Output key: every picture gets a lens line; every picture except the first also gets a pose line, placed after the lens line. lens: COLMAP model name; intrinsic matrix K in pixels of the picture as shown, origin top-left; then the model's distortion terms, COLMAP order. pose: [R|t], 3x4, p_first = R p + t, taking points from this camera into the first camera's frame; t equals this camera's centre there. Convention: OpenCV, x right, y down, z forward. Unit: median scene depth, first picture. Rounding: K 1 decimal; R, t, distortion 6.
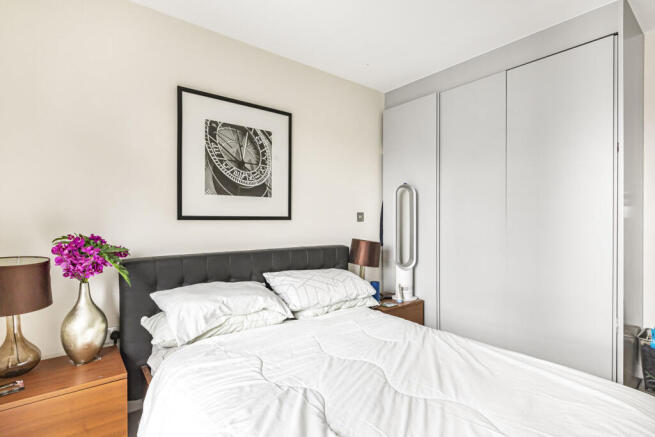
lens RADIAL K [[317.0, 0, 327.5], [0, 317.0, 218.5], [0, 0, 1]] dist [0.002599, 0.000324]
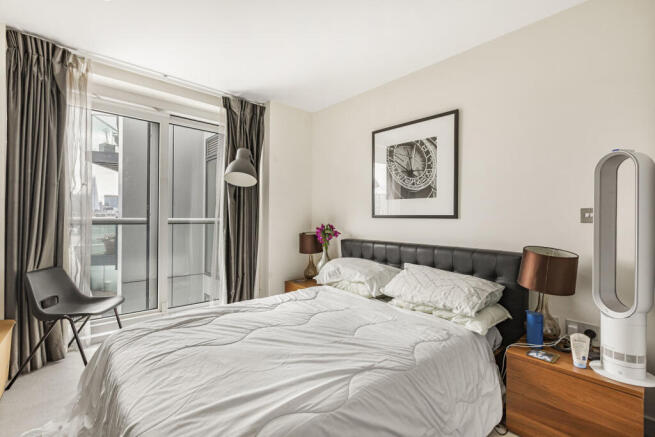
lens RADIAL K [[296.9, 0, 342.9], [0, 296.9, 216.0], [0, 0, 1]] dist [0.001043, 0.000380]
pose [[0.097471, -0.000895, -0.995238, 0.838532], [-0.005189, 0.999986, -0.001408, -0.000752], [0.995225, 0.005302, 0.097465, 0.621093]]
